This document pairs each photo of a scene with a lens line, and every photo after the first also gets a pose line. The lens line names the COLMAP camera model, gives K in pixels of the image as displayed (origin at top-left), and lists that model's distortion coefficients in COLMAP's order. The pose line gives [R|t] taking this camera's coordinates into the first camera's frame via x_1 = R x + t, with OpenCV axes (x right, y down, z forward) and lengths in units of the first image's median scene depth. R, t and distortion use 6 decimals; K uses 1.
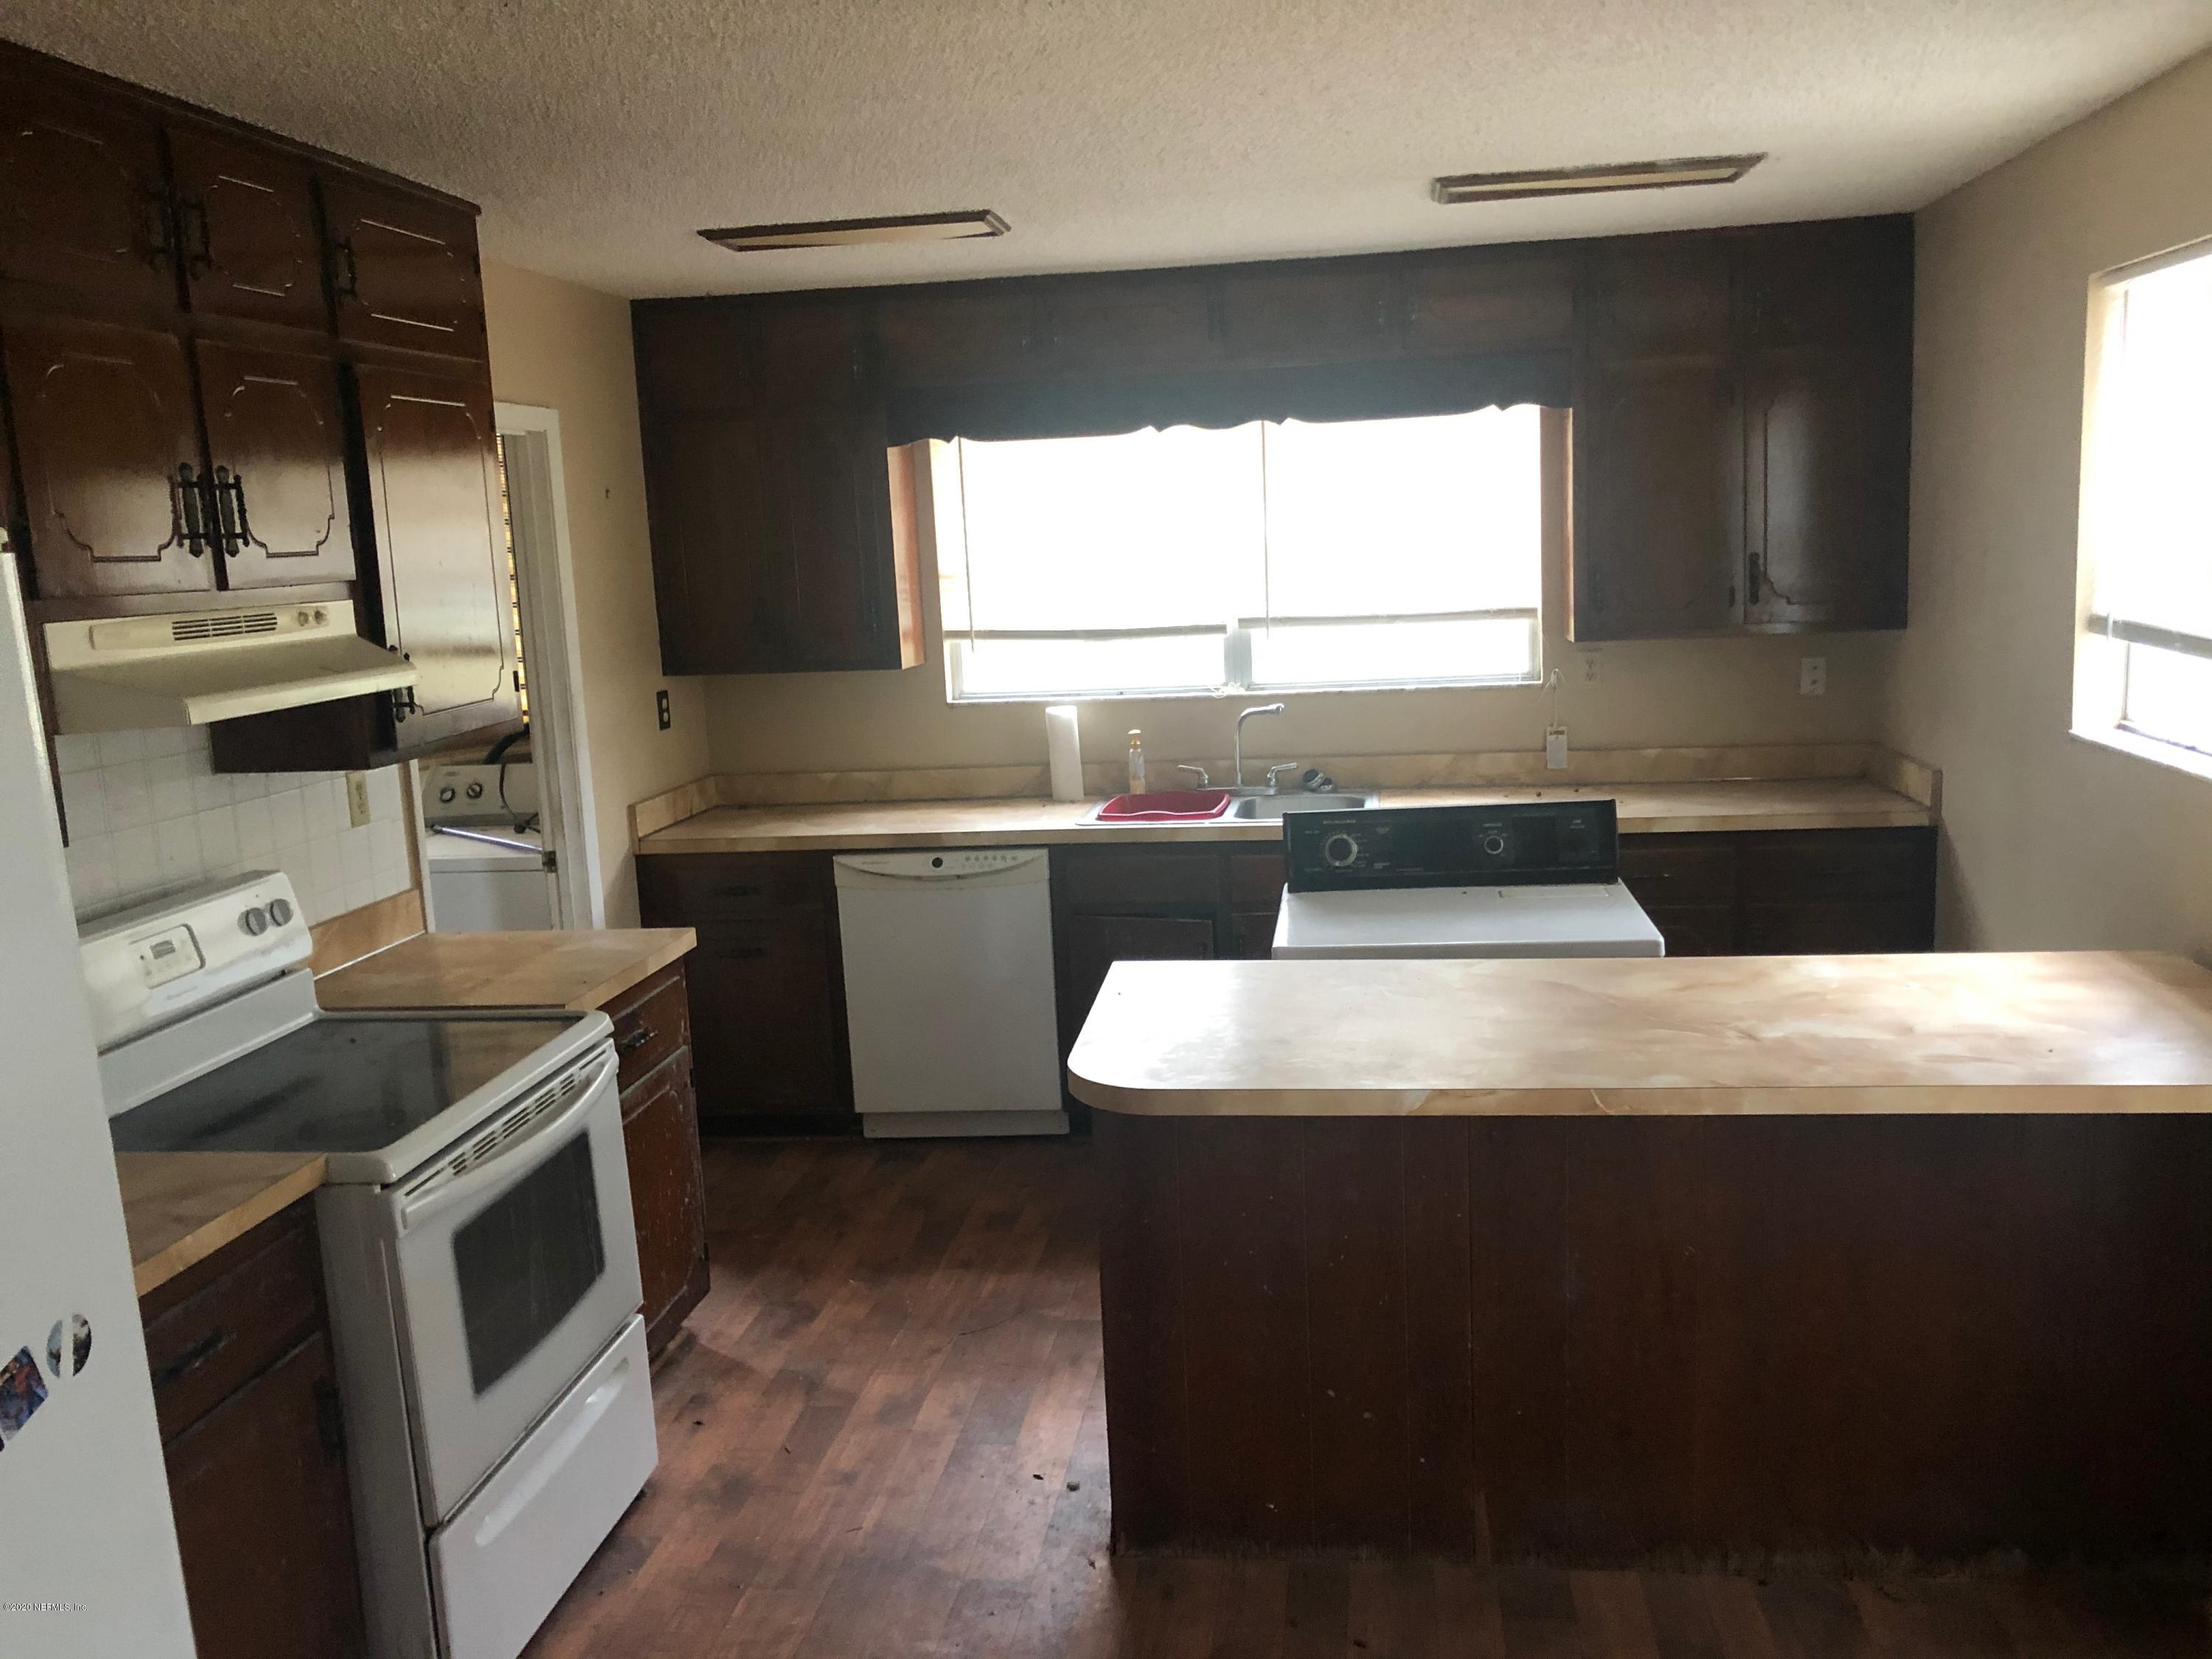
lens RADIAL K [[1783.1, 0, 1124.2], [0, 1783.1, 834.4], [0, 0, 1]] dist [0.037911, -0.030501]
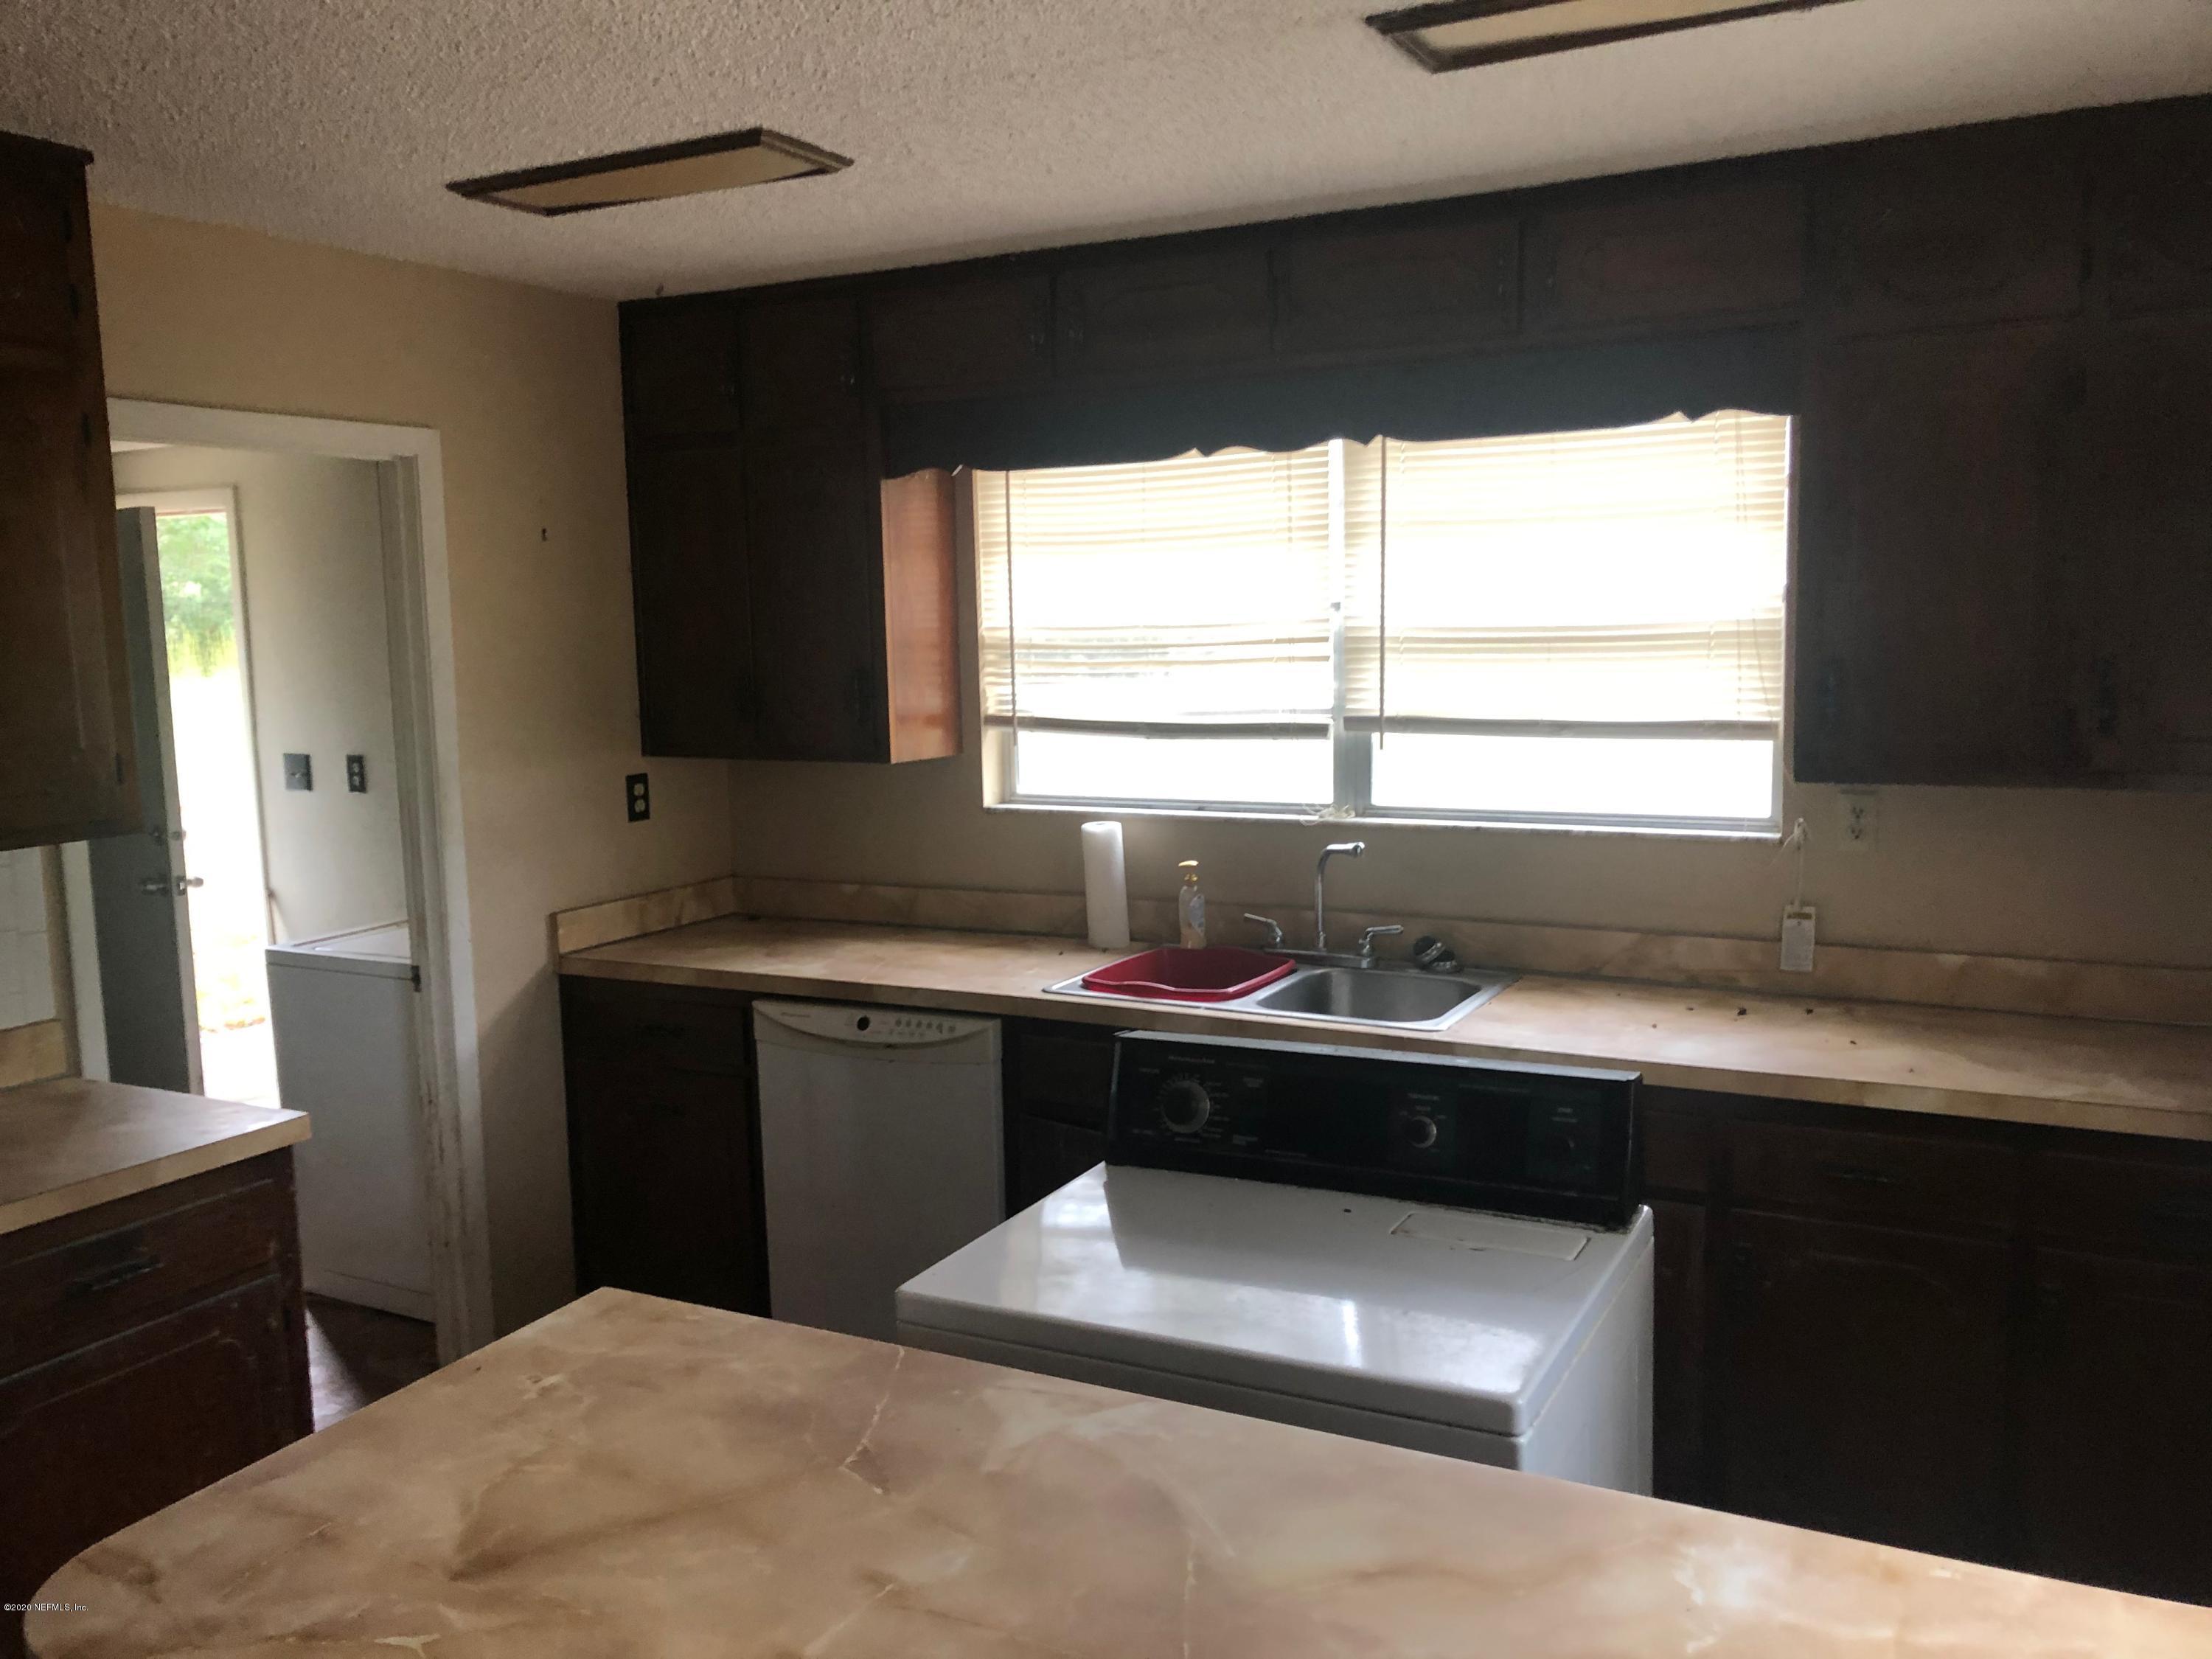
lens RADIAL K [[1783.1, 0, 1095.3], [0, 1783.1, 830.6], [0, 0, 1]] dist [0.037911, -0.030501]
pose [[0.935347, 0.067215, -0.347286, 0.228618], [-0.078783, 0.996705, -0.019282, -0.055144], [0.344845, 0.045395, 0.937561, 0.301207]]
